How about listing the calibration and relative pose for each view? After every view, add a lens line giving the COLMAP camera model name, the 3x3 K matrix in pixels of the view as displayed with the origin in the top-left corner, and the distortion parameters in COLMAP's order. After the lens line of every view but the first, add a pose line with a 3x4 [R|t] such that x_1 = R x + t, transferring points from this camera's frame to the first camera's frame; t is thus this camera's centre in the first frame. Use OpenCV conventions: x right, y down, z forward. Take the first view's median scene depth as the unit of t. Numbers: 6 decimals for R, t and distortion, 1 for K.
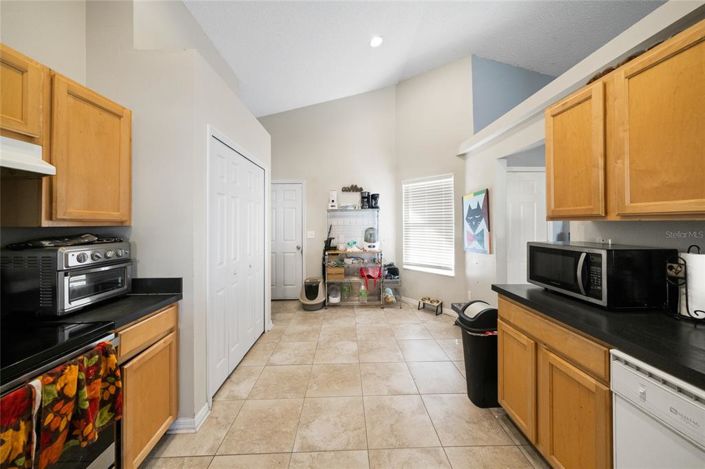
lens RADIAL K [[243.0, 0, 354.2], [0, 243.0, 221.4], [0, 0, 1]] dist [-0.001727, -0.000071]
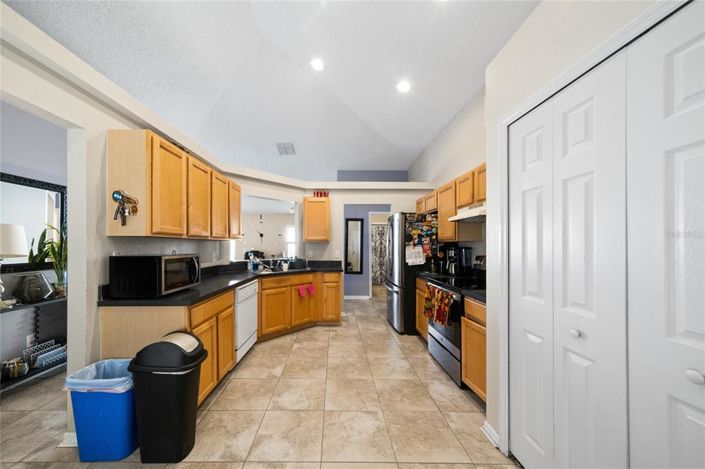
lens RADIAL K [[243.0, 0, 334.2], [0, 243.0, 246.1], [0, 0, 1]] dist [-0.001727, -0.000071]
pose [[-0.999220, 0.006225, 0.039004, -0.053785], [0.005902, 0.999947, -0.008393, 0.064526], [-0.039054, -0.008156, -0.999204, 2.314105]]
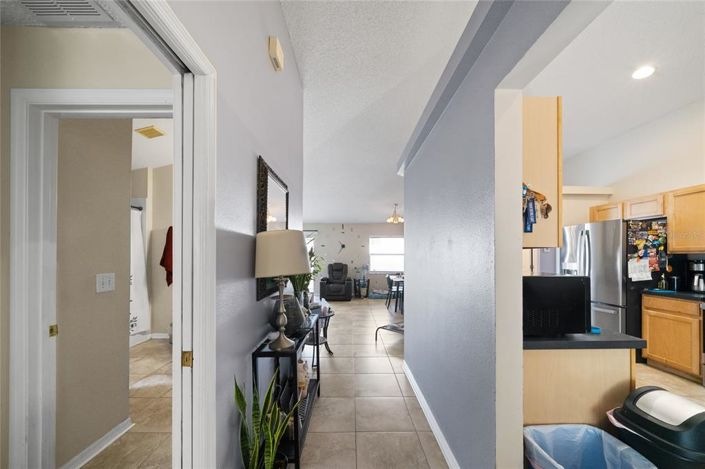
lens RADIAL K [[243.0, 0, 350.4], [0, 243.0, 258.2], [0, 0, 1]] dist [-0.001727, -0.000071]
pose [[-0.999298, 0.009658, 0.036201, 1.615735], [0.009556, 0.999950, -0.002981, 0.027475], [-0.036228, -0.002633, -0.999340, 2.029882]]
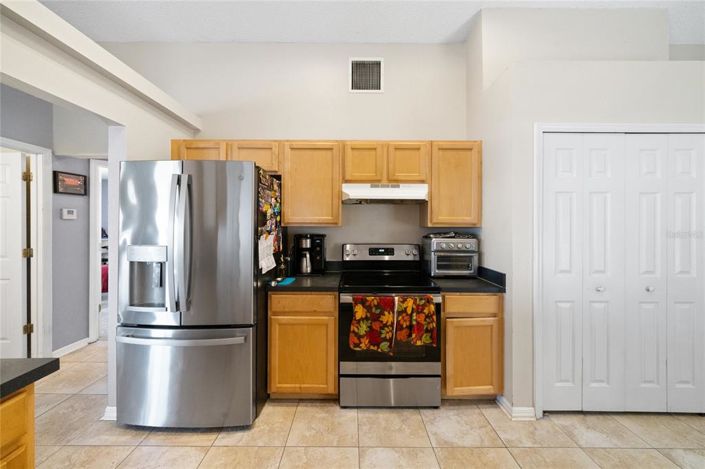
lens RADIAL K [[243.0, 0, 352.2], [0, 243.0, 225.8], [0, 0, 1]] dist [-0.001727, -0.000071]
pose [[-0.031914, 0.001831, -0.999489, 0.475581], [0.005248, 0.999985, 0.001664, 0.005707], [0.999477, -0.005192, -0.031923, 0.365248]]
